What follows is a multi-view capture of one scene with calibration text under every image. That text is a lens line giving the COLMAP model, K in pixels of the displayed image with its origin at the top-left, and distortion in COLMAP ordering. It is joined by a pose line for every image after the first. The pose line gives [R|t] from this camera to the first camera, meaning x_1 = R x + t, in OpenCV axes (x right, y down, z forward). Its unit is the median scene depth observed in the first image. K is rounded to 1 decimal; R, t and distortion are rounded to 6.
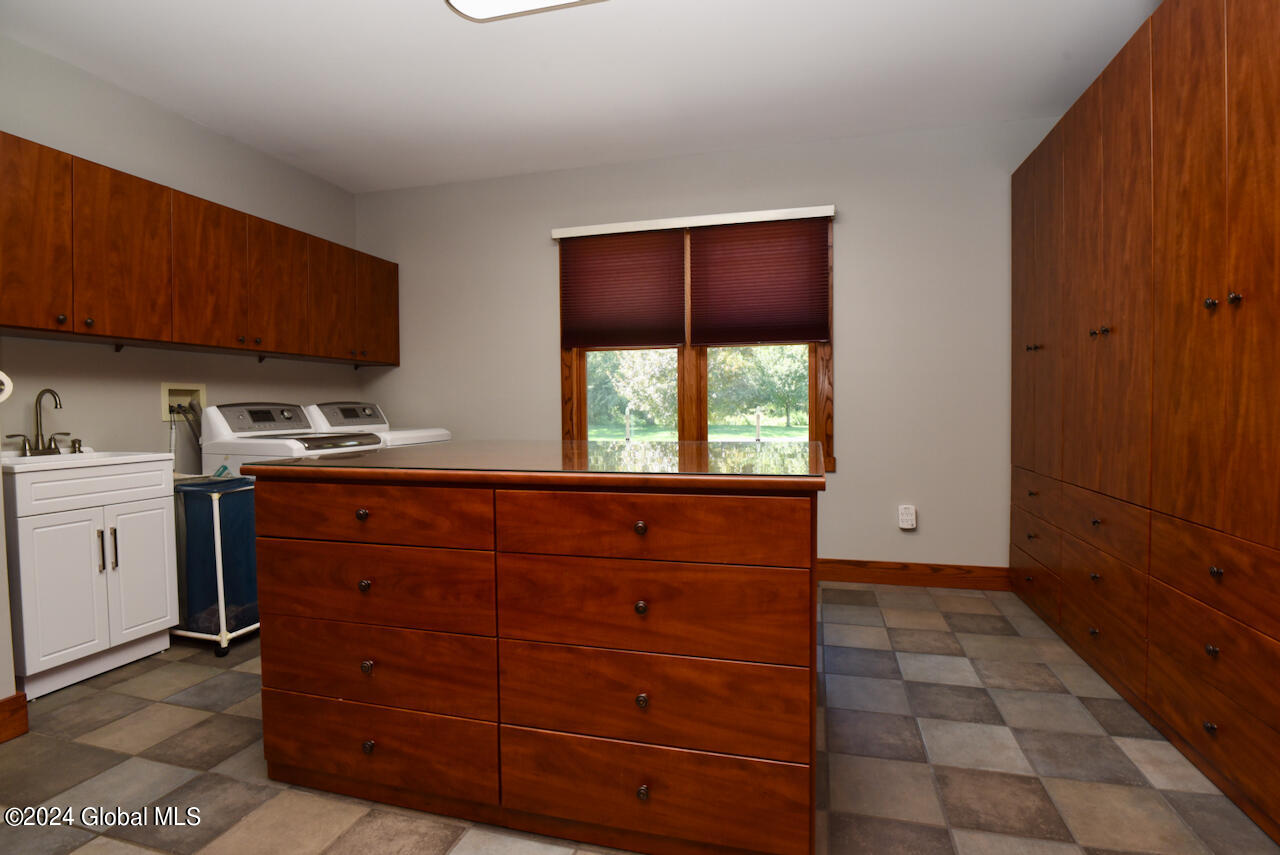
lens RADIAL K [[633.6, 0, 641.0], [0, 633.6, 421.9], [0, 0, 1]] dist [-0.014903, -0.000197]
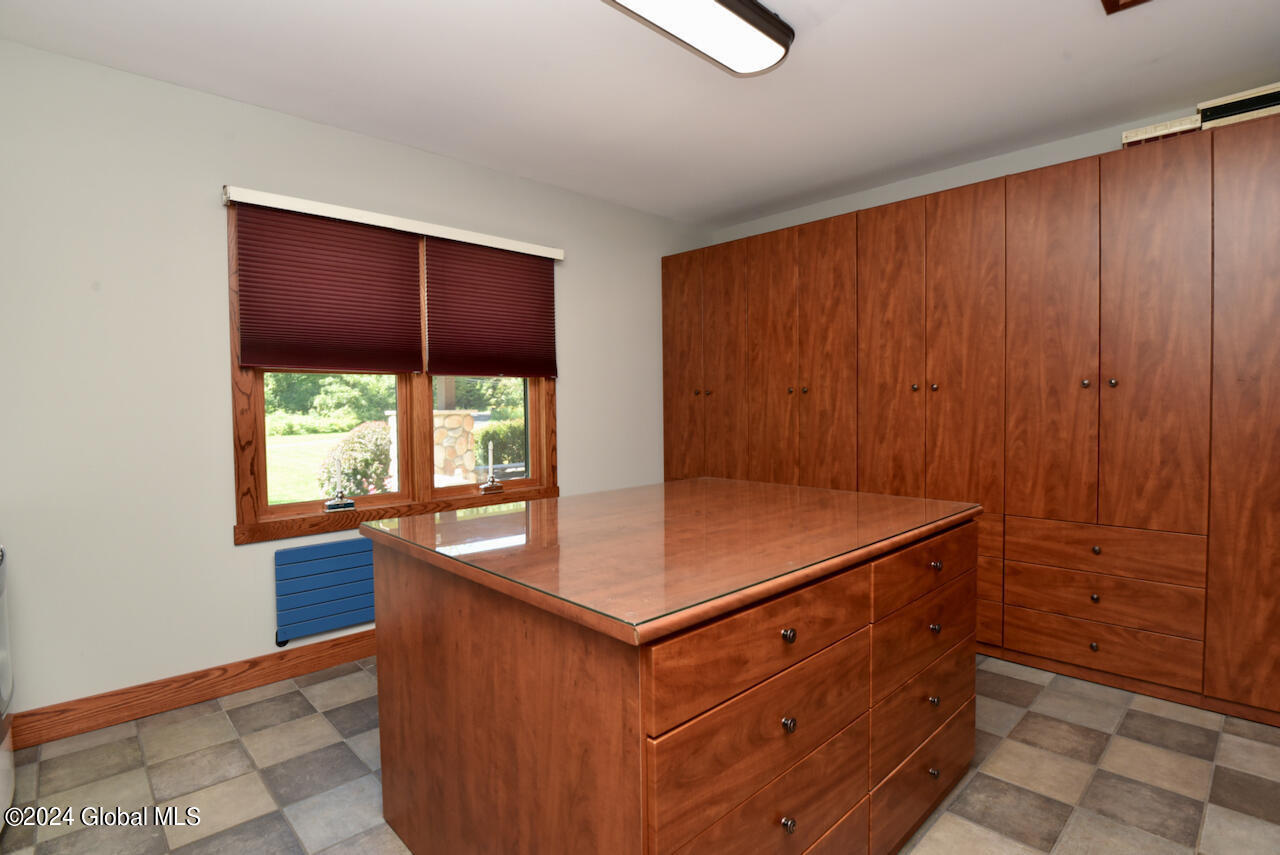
lens RADIAL K [[633.6, 0, 639.7], [0, 633.6, 427.3], [0, 0, 1]] dist [-0.014903, -0.000197]
pose [[0.508434, -0.030844, 0.860548, -1.113324], [0.030242, 0.999381, 0.017953, -0.120413], [-0.860570, 0.016897, 0.509052, 0.704361]]
